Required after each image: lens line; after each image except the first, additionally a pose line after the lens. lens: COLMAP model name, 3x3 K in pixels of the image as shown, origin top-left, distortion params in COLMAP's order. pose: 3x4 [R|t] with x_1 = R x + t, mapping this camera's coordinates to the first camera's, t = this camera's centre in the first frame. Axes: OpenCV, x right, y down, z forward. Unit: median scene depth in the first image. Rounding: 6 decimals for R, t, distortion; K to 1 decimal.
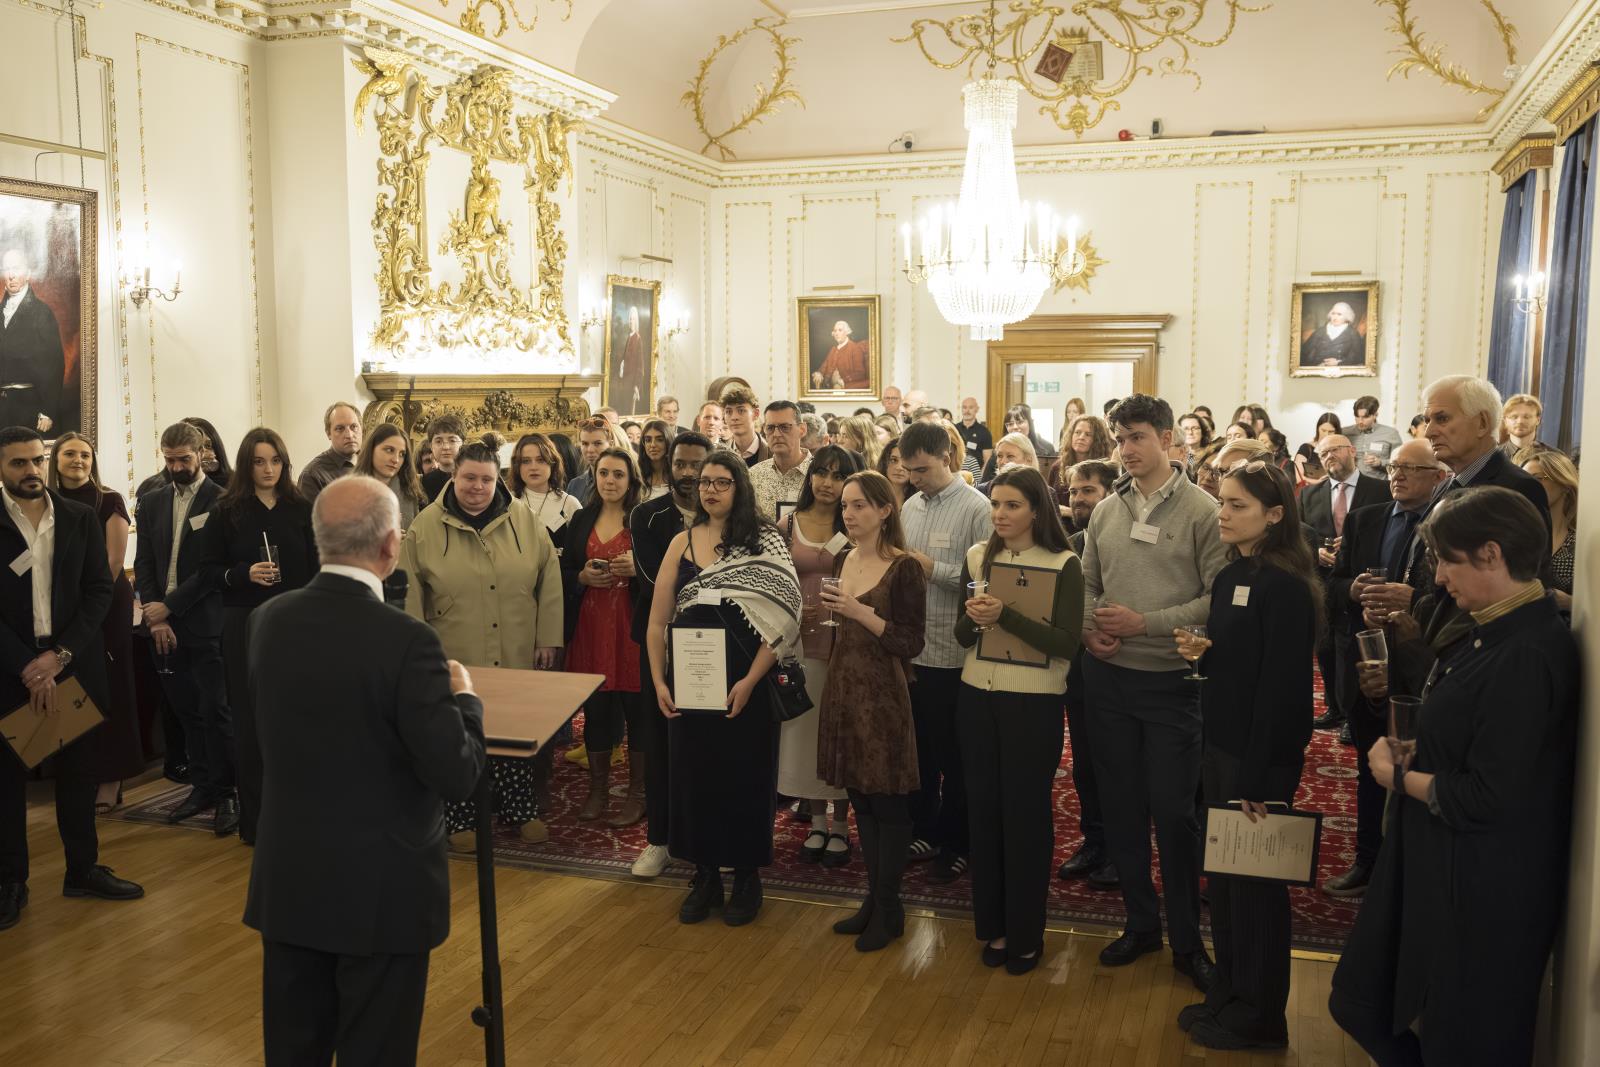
lens RADIAL K [[1487.3, 0, 800.9], [0, 1487.3, 511.7], [0, 0, 1]] dist [-0.001205, 0.000814]
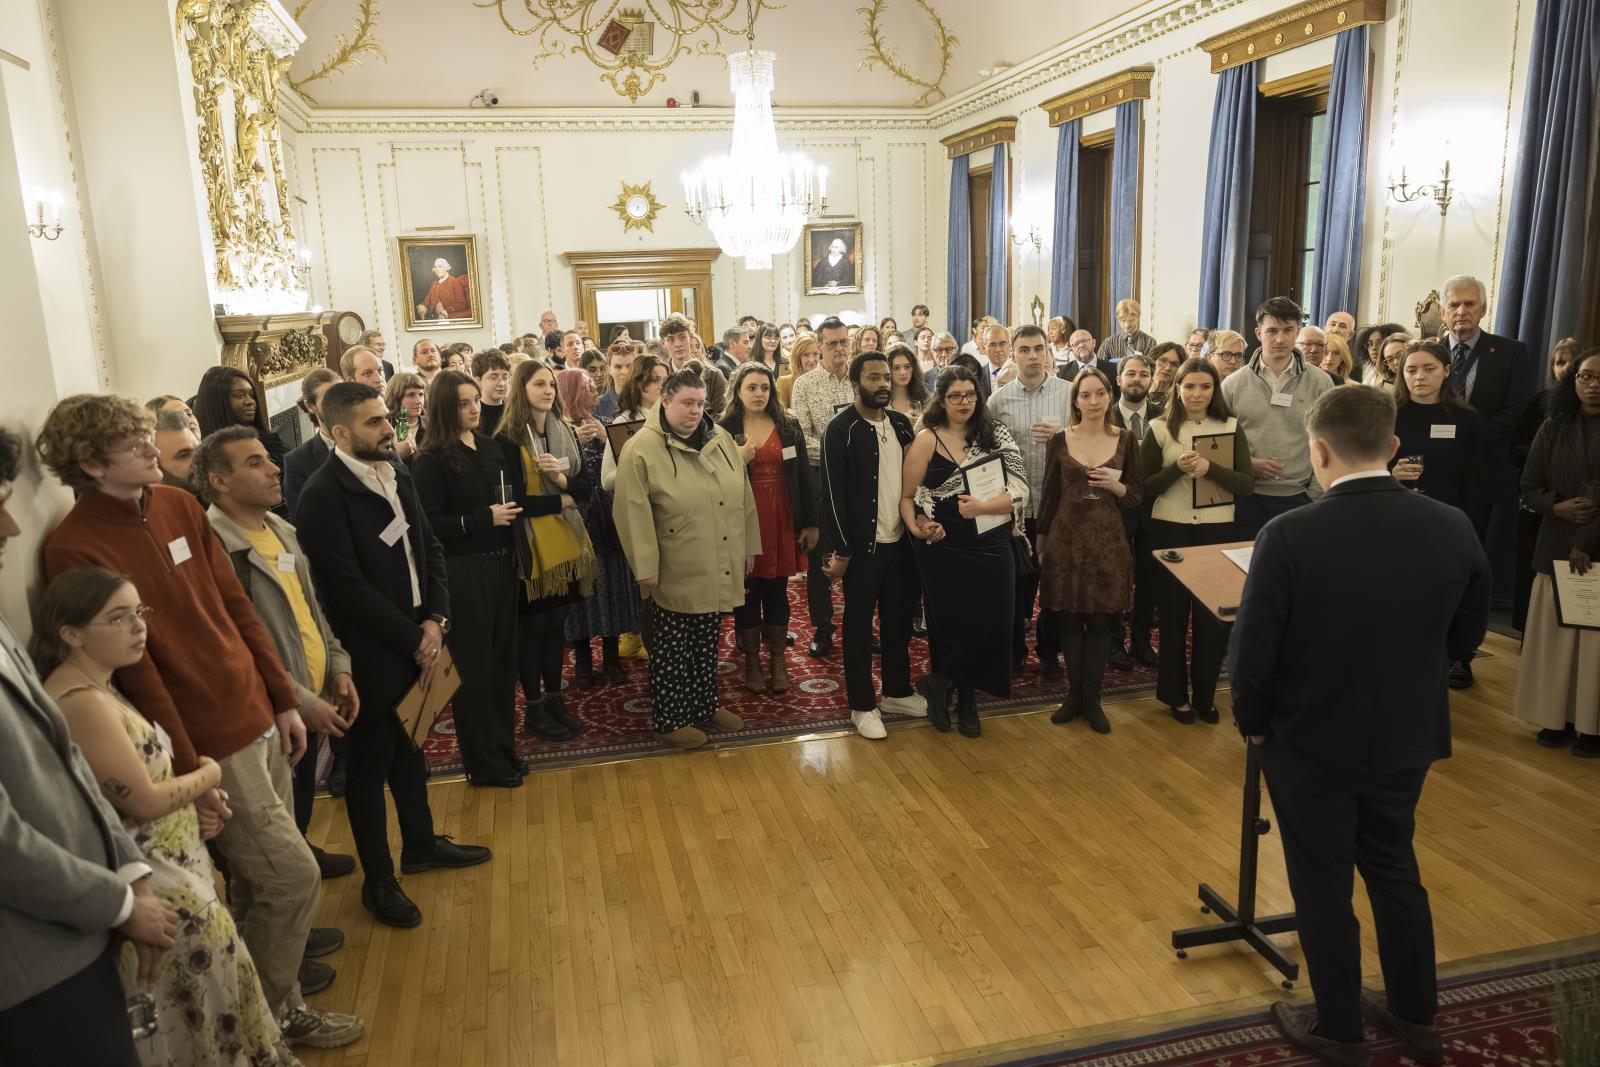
lens RADIAL K [[1150.0, 0, 804.2], [0, 1150.0, 536.4], [0, 0, 1]] dist [-0.003270, -0.002476]
pose [[0.848767, -0.137603, 0.510549, -0.236876], [0.080763, 0.987953, 0.132008, -0.012494], [-0.522563, -0.070811, 0.849655, 0.100013]]
